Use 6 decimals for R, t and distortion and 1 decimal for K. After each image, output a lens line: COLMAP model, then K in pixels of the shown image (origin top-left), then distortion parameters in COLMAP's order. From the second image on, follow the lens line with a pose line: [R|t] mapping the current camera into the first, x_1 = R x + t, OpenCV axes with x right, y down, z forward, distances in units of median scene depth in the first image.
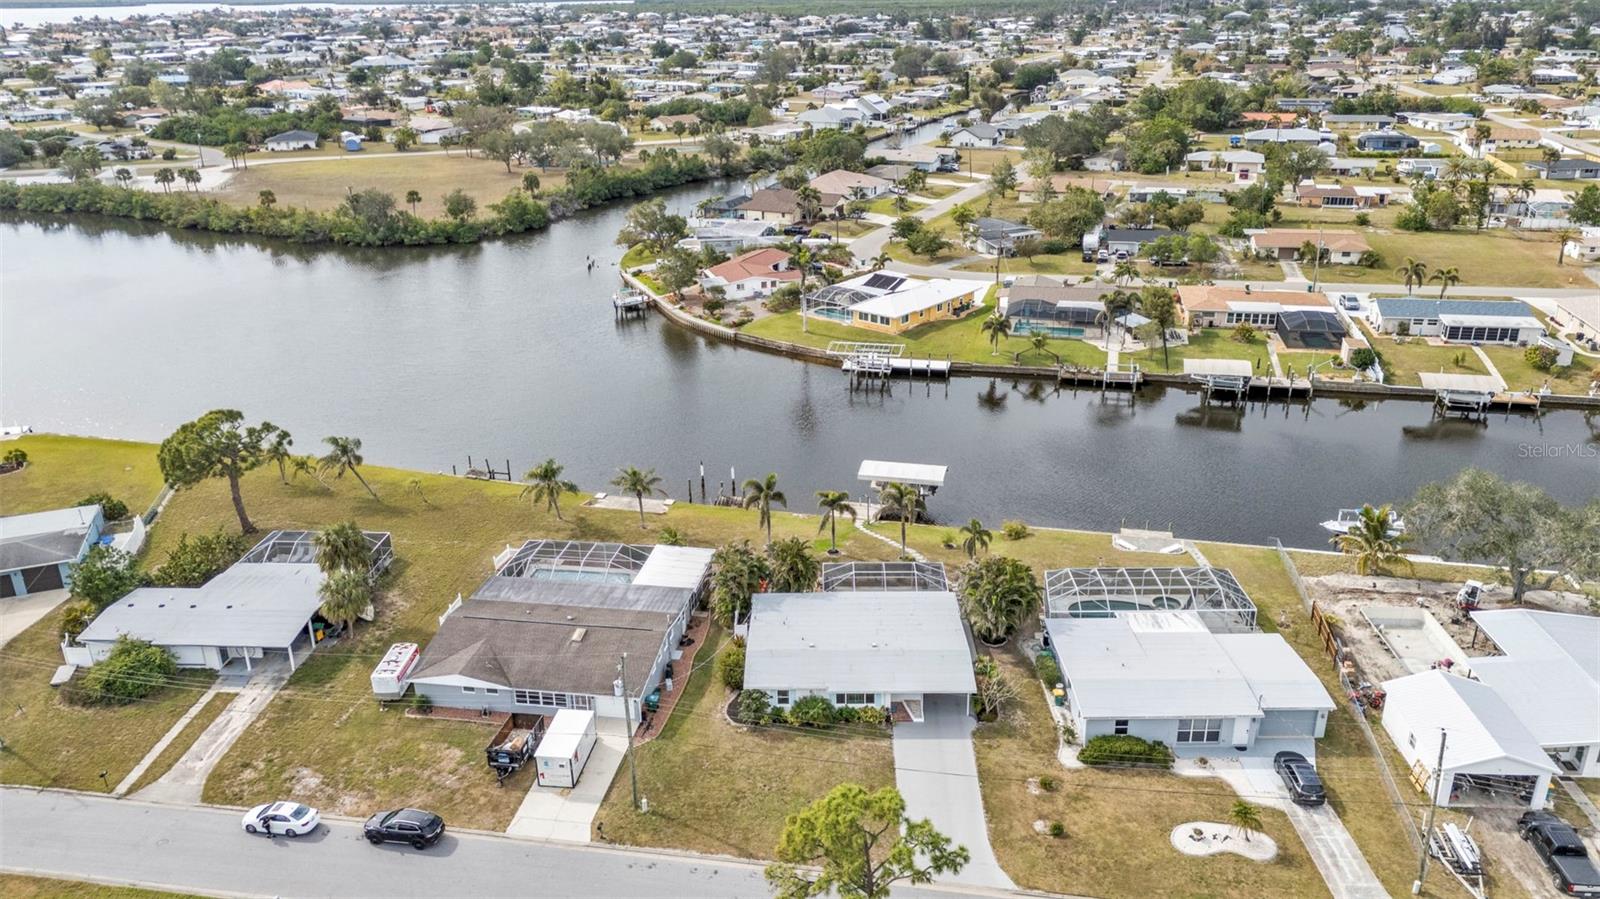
lens RADIAL K [[1169.5, 0, 800.0], [0, 1169.5, 449.5], [0, 0, 1]] dist [0.099953, -0.102545]
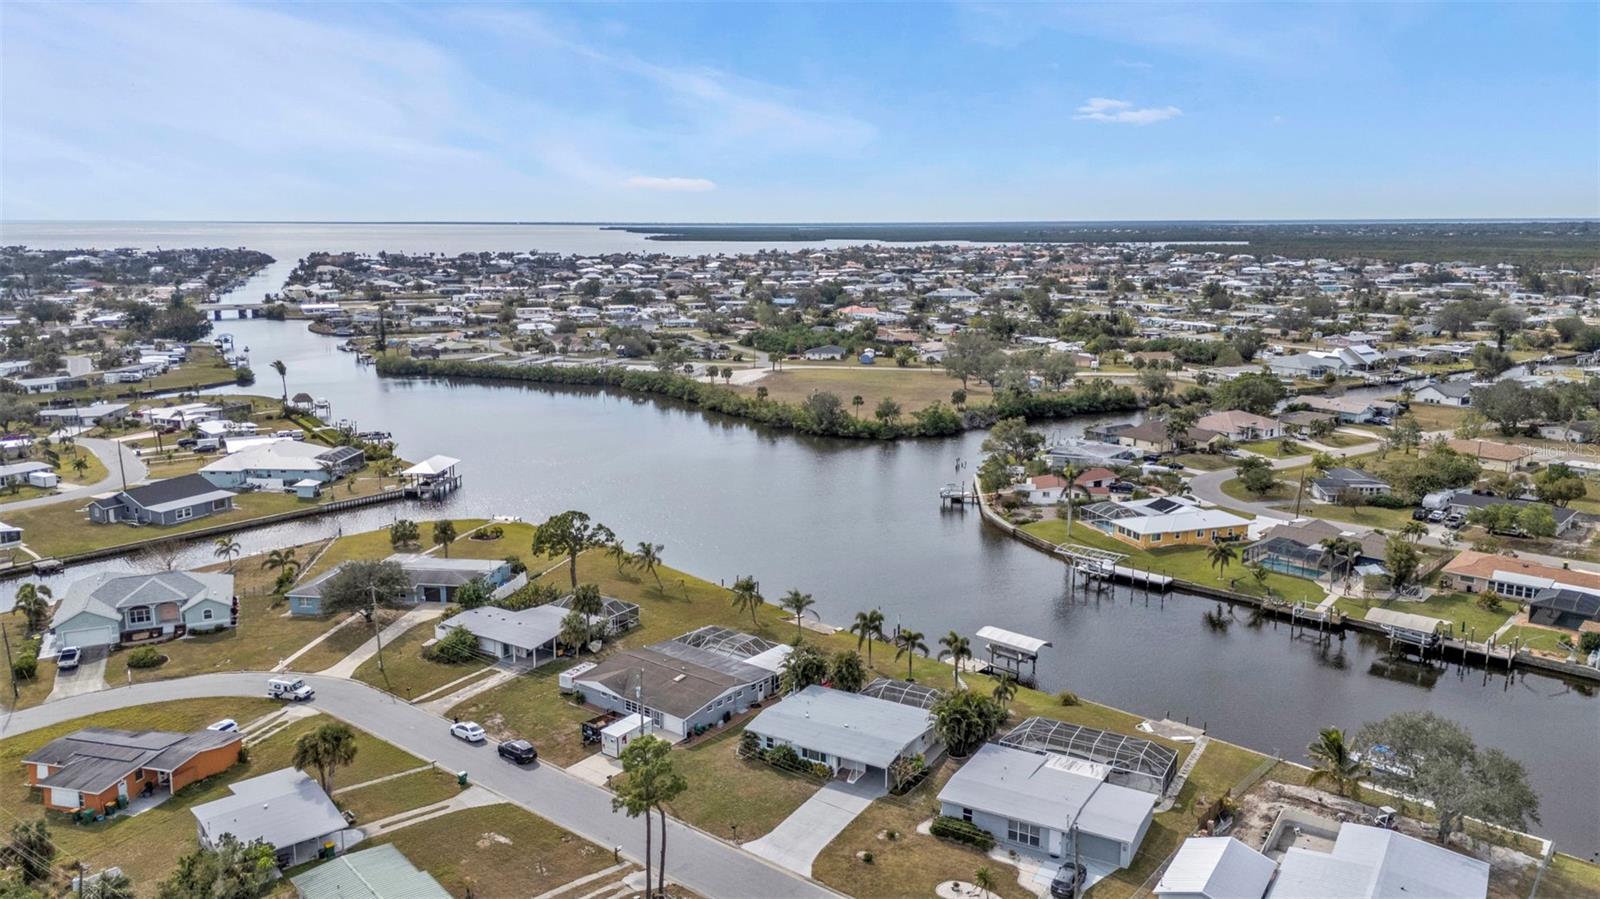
lens RADIAL K [[1169.5, 0, 800.0], [0, 1169.5, 449.5], [0, 0, 1]] dist [0.099953, -0.102545]
pose [[0.874082, 0.110229, -0.473106, 0.481391], [-0.195088, 0.971580, -0.134065, 0.036306], [0.444883, 0.209482, 0.870745, -0.221975]]
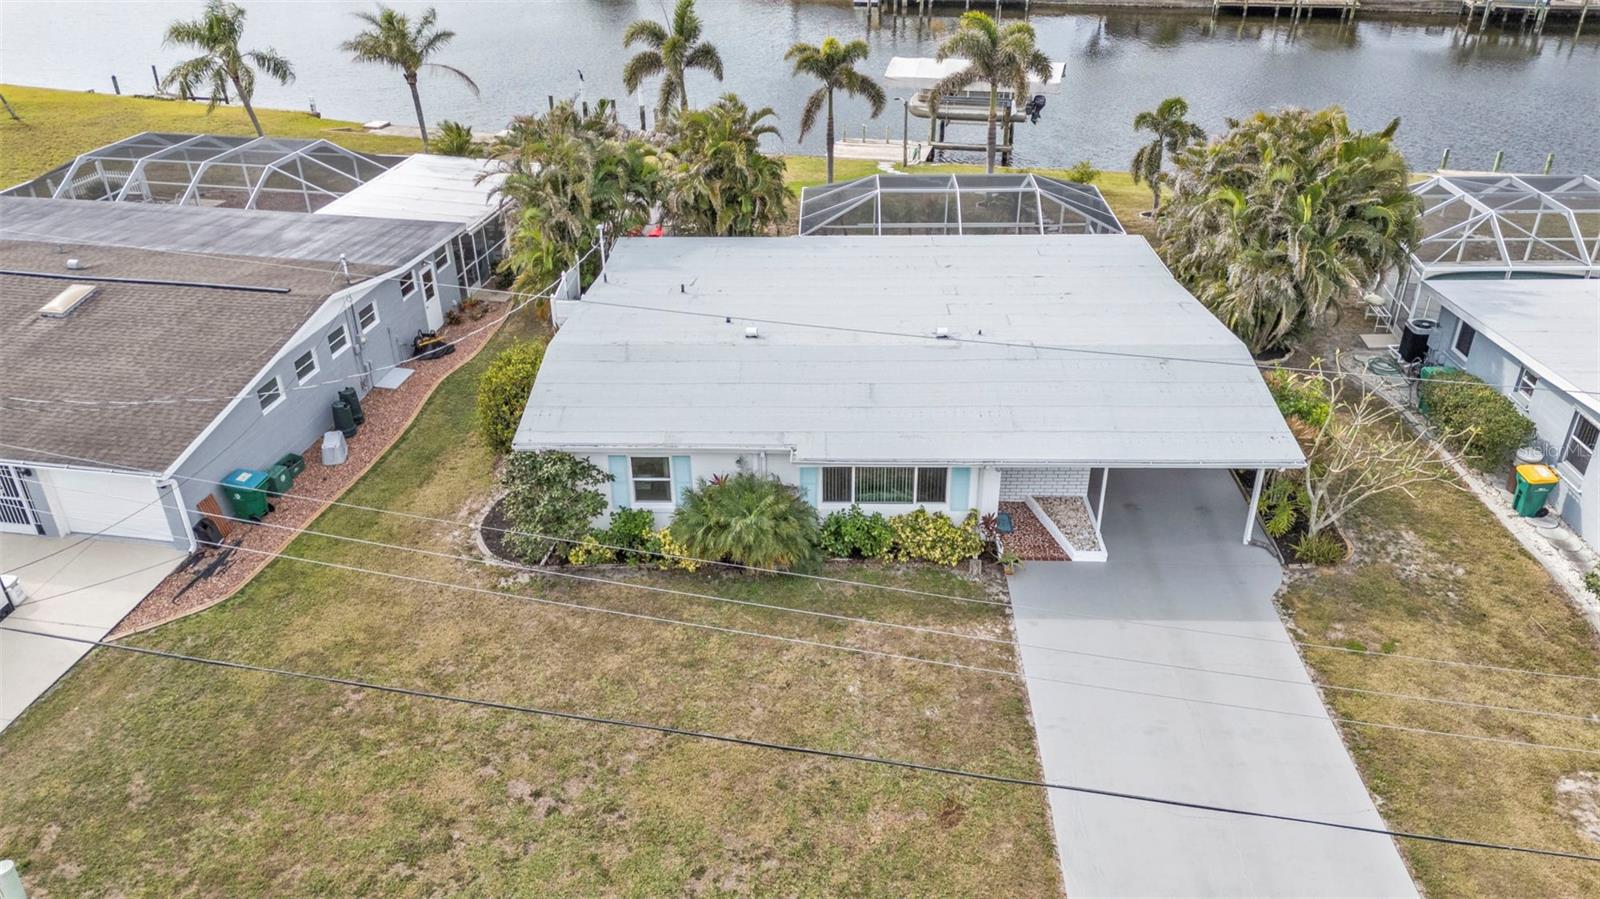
lens RADIAL K [[1169.5, 0, 800.0], [0, 1169.5, 449.5], [0, 0, 1]] dist [0.099953, -0.102545]
pose [[0.999915, 0.012338, -0.004283, 0.019229], [-0.011683, 0.991577, 0.128989, 0.119970], [0.005838, -0.128928, 0.991637, 0.512567]]
